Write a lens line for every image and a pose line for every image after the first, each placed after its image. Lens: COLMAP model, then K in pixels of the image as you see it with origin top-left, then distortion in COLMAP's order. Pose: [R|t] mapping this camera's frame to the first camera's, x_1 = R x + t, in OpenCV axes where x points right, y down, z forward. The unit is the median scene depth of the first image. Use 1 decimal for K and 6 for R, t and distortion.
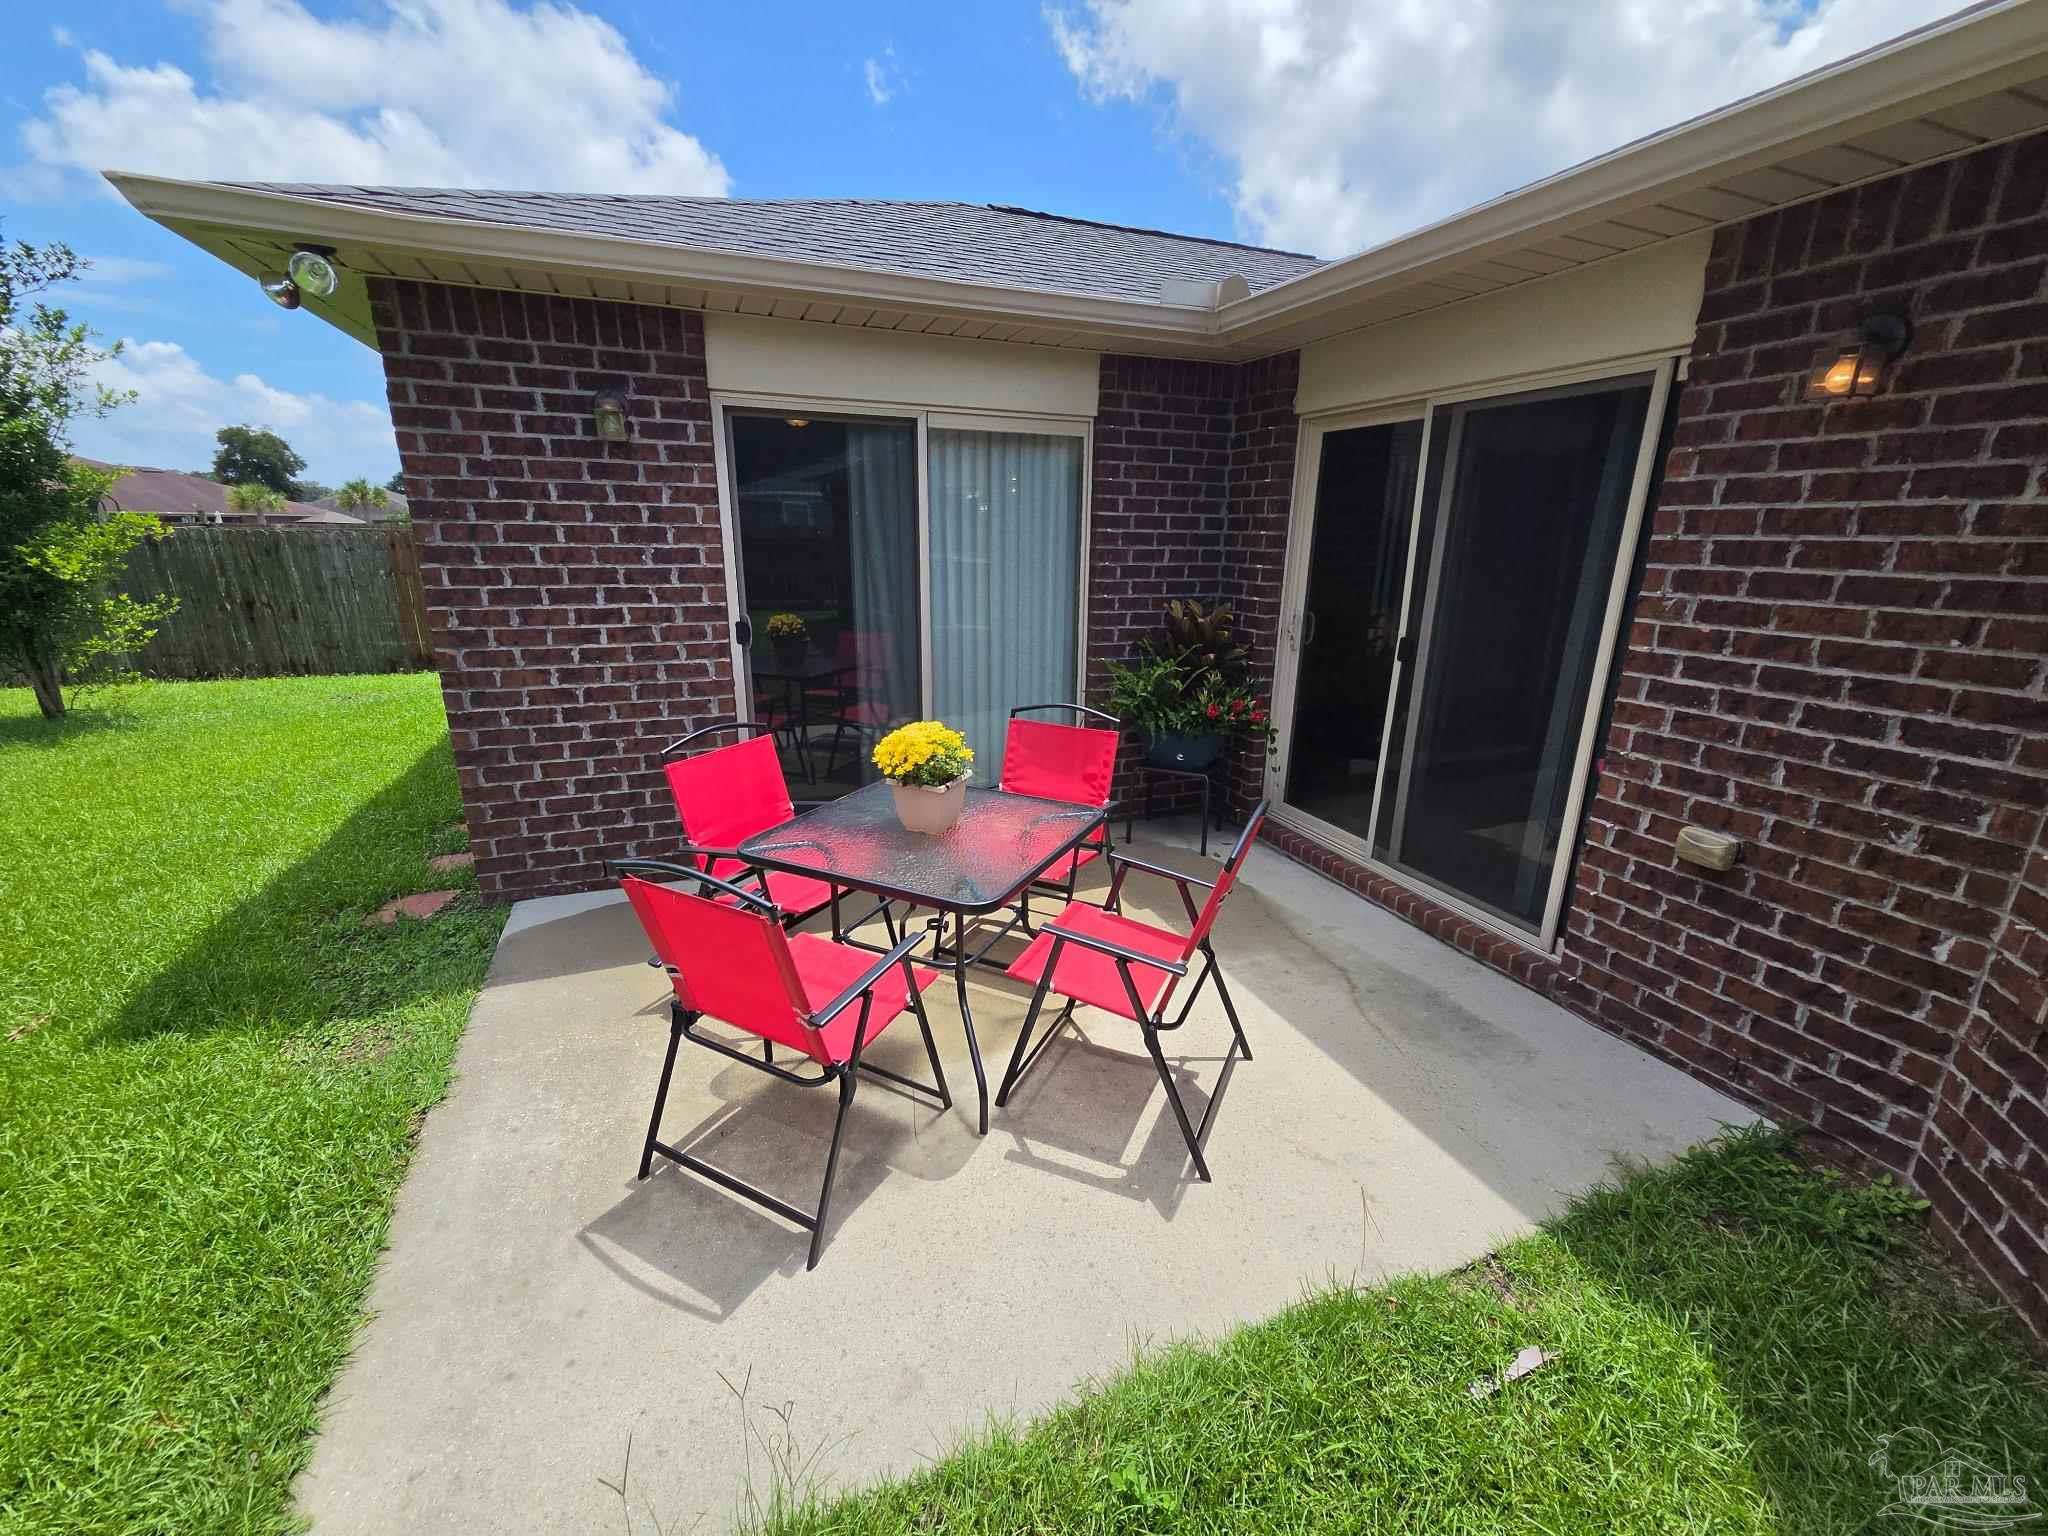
lens RADIAL K [[836.0, 0, 1025.6], [0, 836.0, 779.1], [0, 0, 1]] dist [-0.000512, 0.001398]
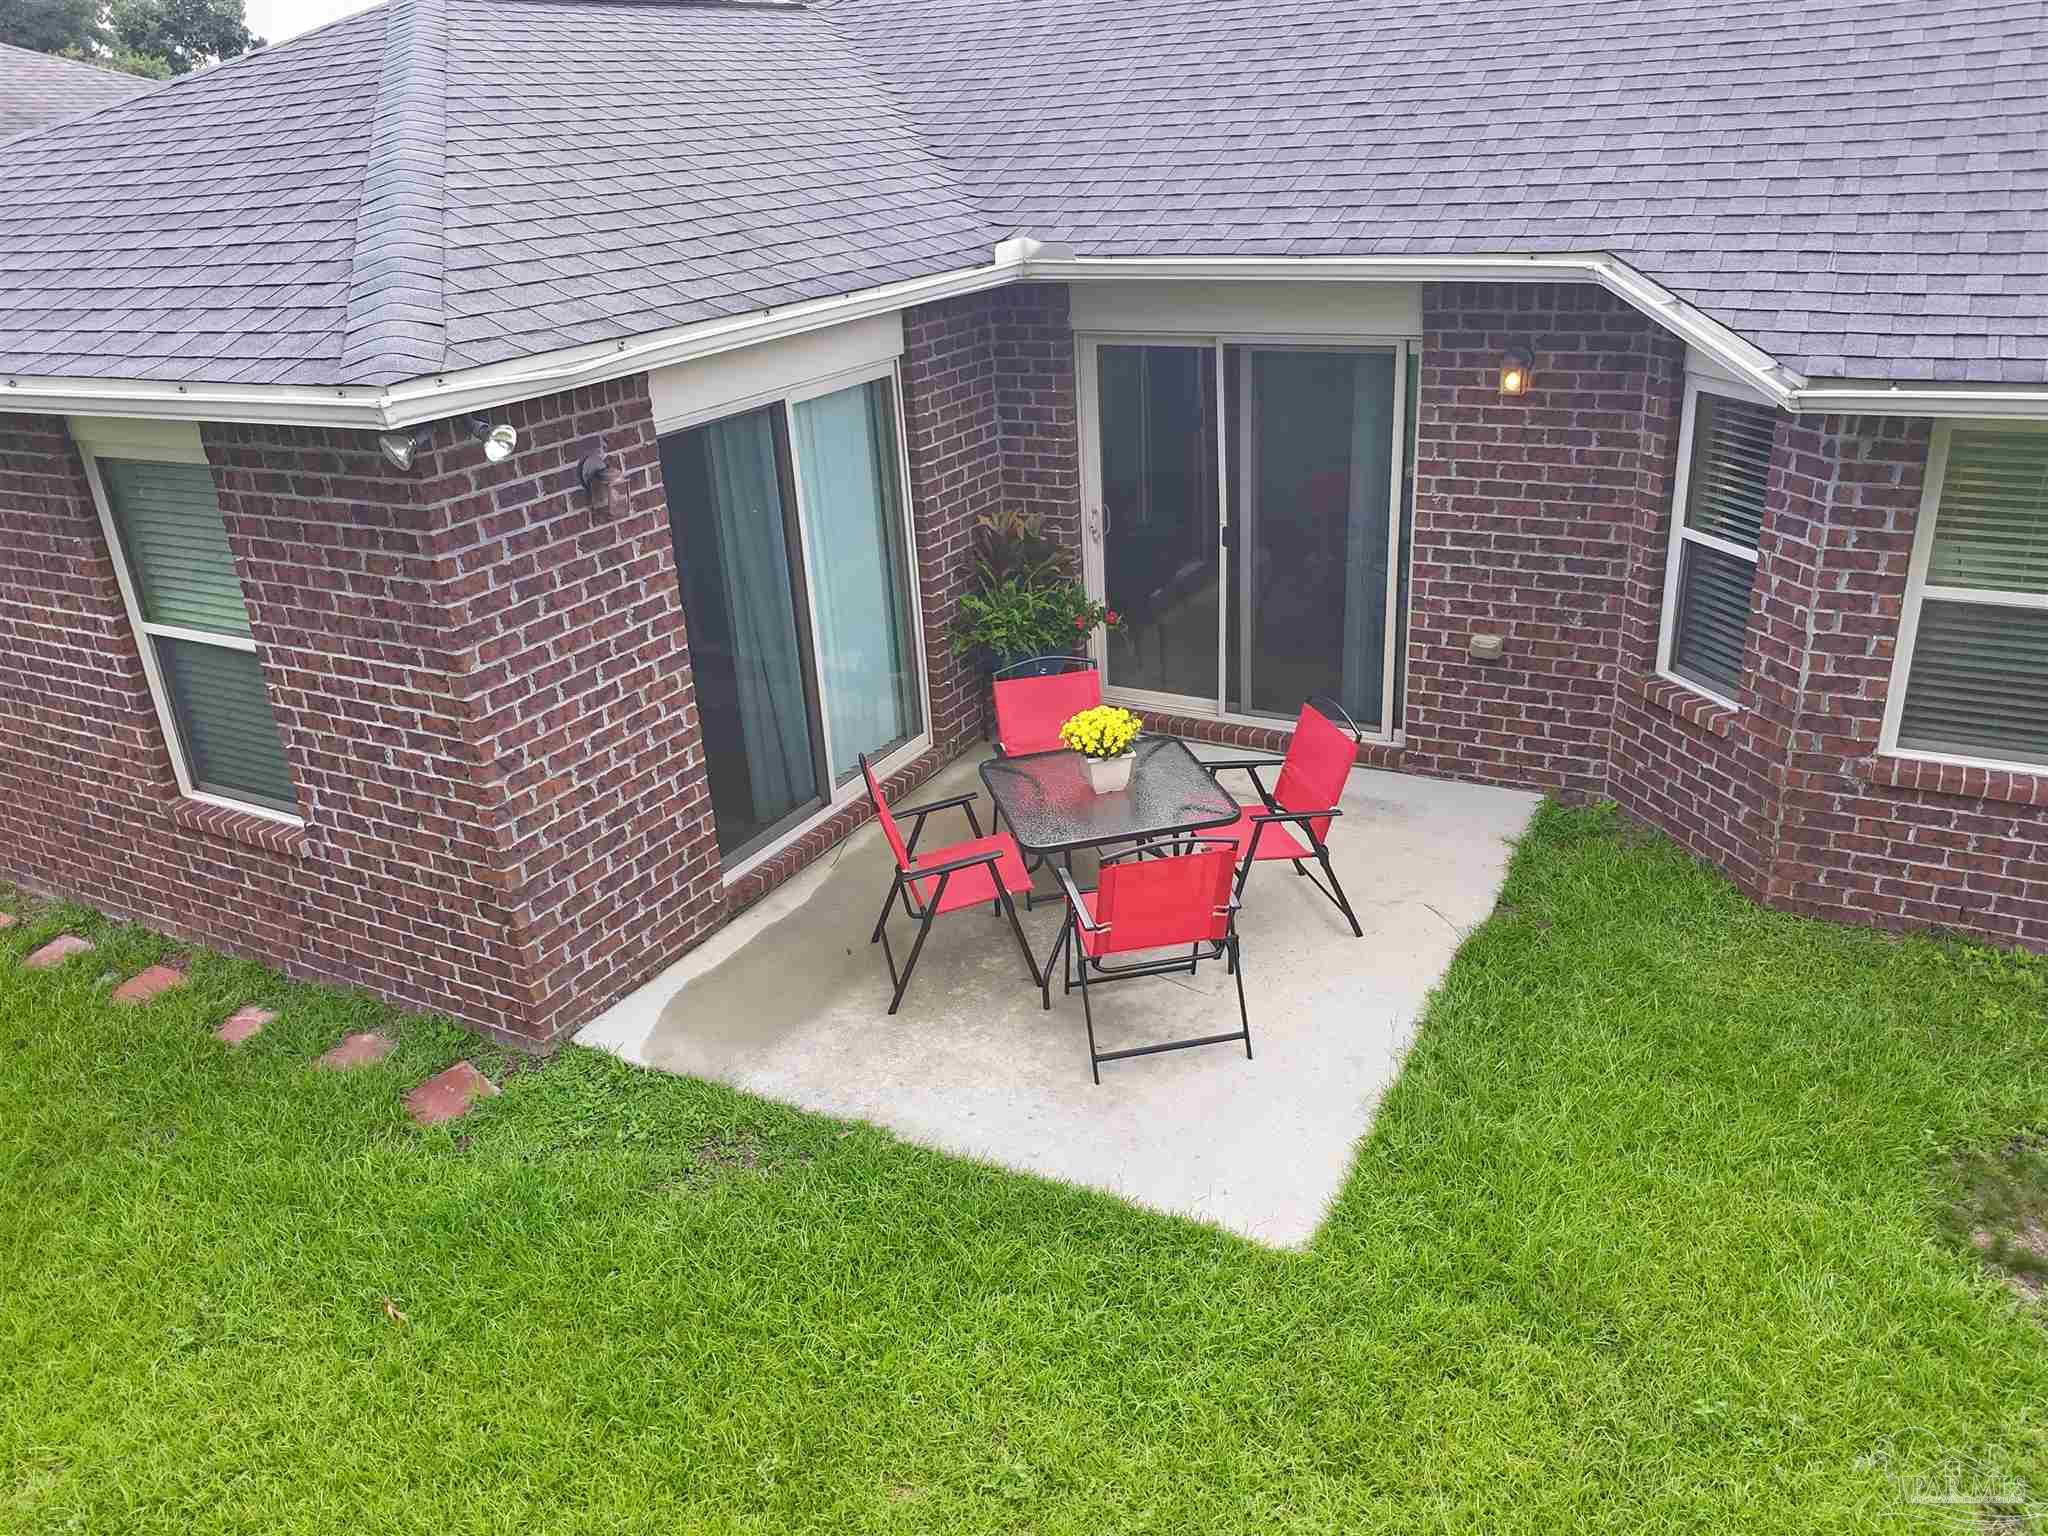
lens RADIAL K [[1511.8, 0, 1019.1], [0, 1511.8, 772.3], [0, 0, 1]] dist [-0.033463, 0.007271]
pose [[0.771386, -0.304183, 0.558959, -1.368253], [0.245487, 0.952613, 0.179626, -0.373547], [-0.587111, -0.001344, 0.809505, -0.715262]]
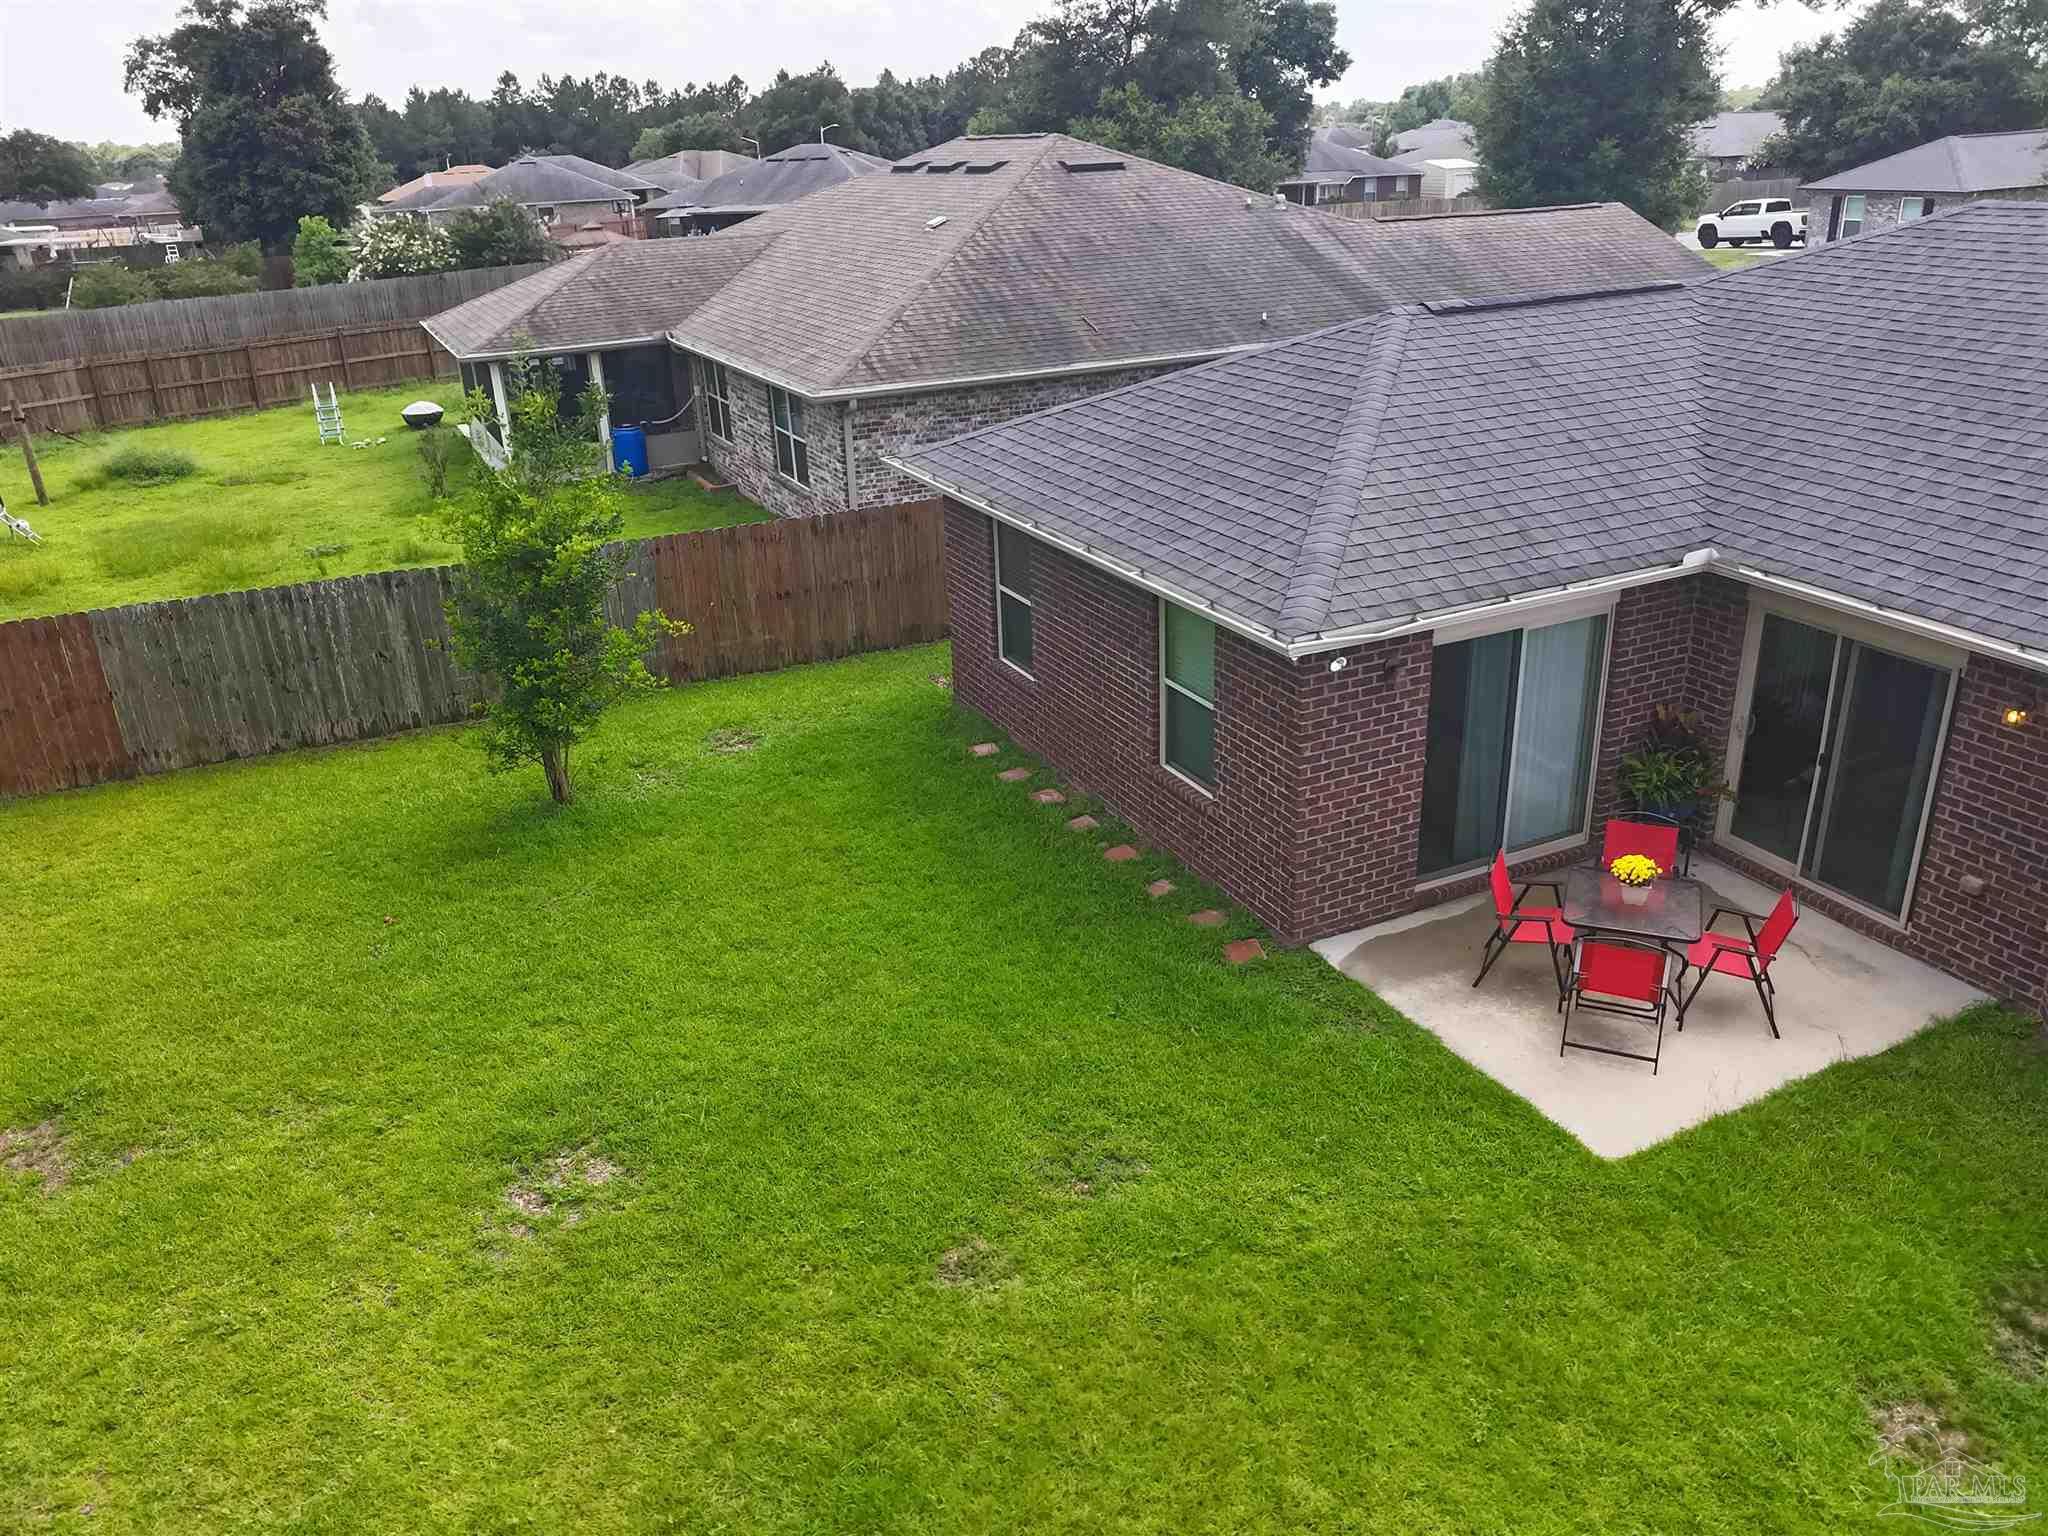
lens RADIAL K [[1511.8, 0, 1027.5], [0, 1511.8, 777.4], [0, 0, 1]] dist [-0.033463, 0.007271]
pose [[0.996430, -0.073933, 0.040765, -1.661845], [0.068658, 0.990593, 0.118368, -0.759405], [-0.049133, -0.115147, 0.992133, -2.522642]]
